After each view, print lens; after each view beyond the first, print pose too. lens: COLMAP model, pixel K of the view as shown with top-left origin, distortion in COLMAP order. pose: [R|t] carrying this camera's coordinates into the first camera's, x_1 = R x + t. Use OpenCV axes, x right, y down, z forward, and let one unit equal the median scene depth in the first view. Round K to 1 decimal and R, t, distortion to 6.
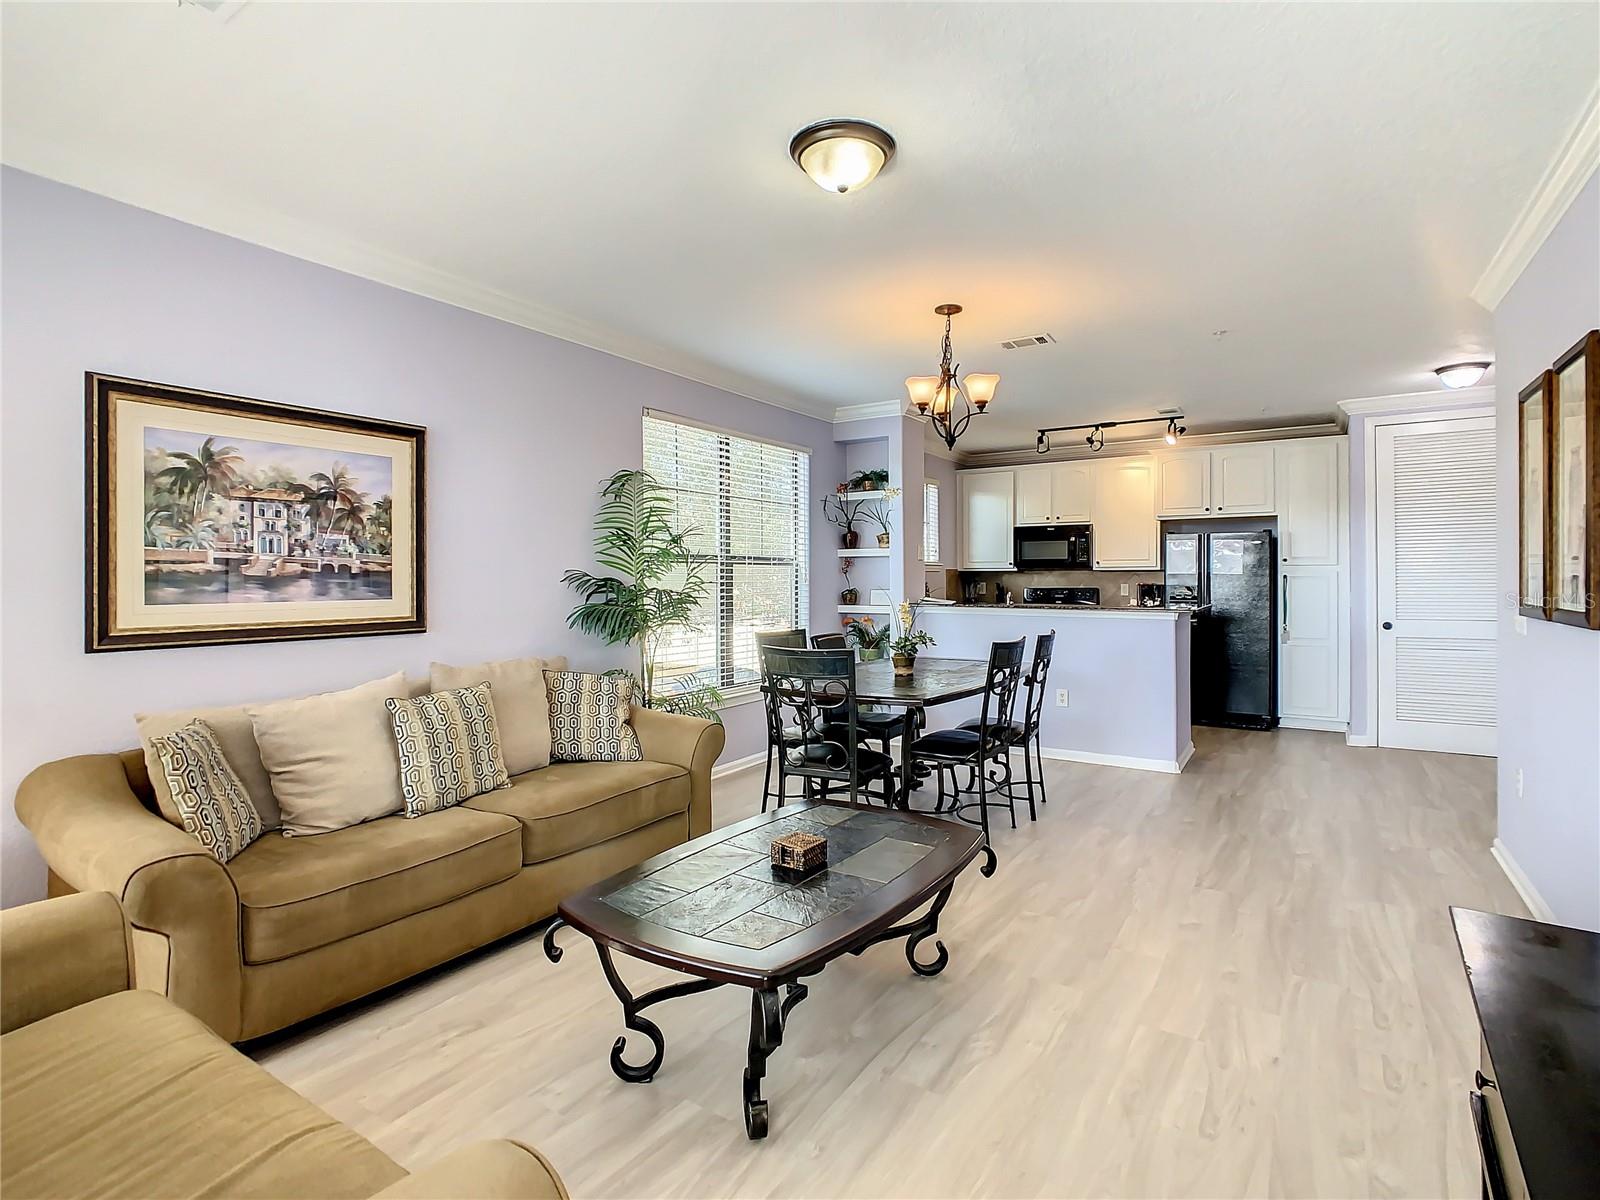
lens RADIAL K [[794.2, 0, 805.9], [0, 794.2, 579.4], [0, 0, 1]] dist [0.004062, -0.029421]
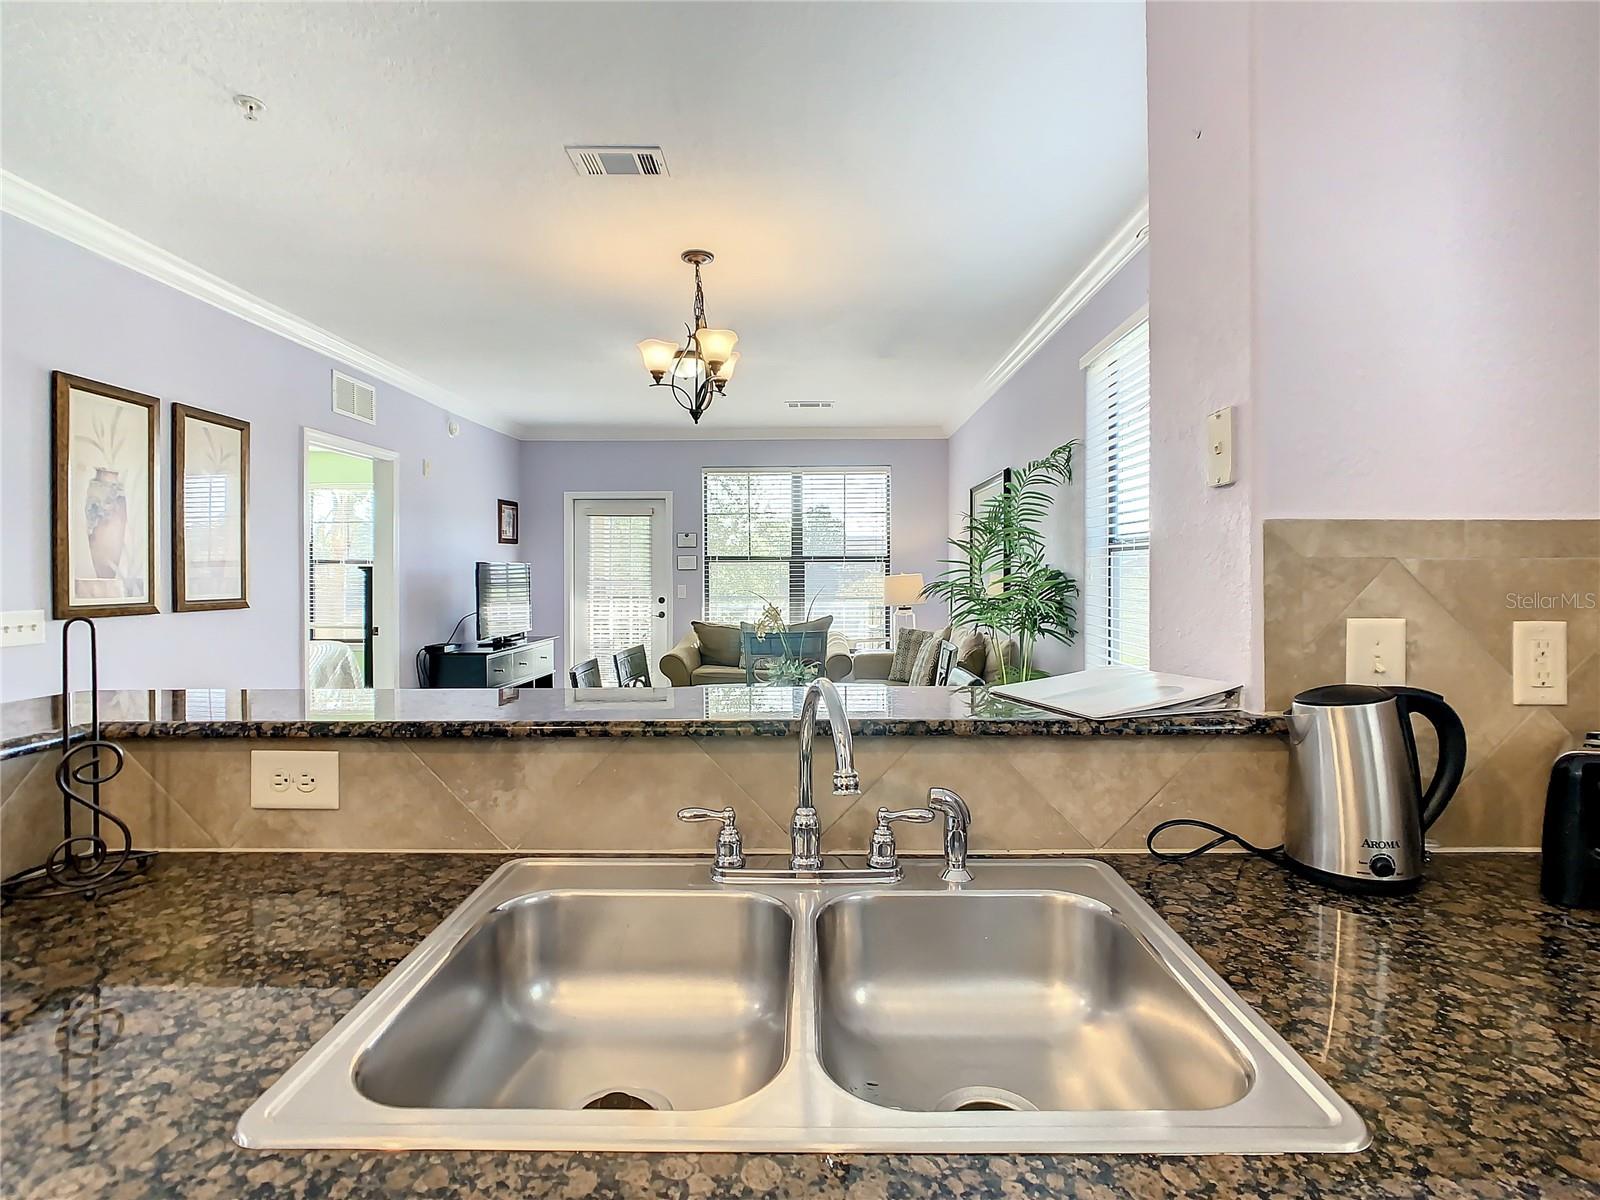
lens RADIAL K [[791.7, 0, 803.7], [0, 791.7, 574.8], [0, 0, 1]] dist [-0.024611, 0.011808]
pose [[-0.849794, 0.009768, -0.527025, 0.320896], [0.006560, 0.999947, 0.007956, -0.003884], [0.527075, 0.003304, -0.849812, 1.073216]]
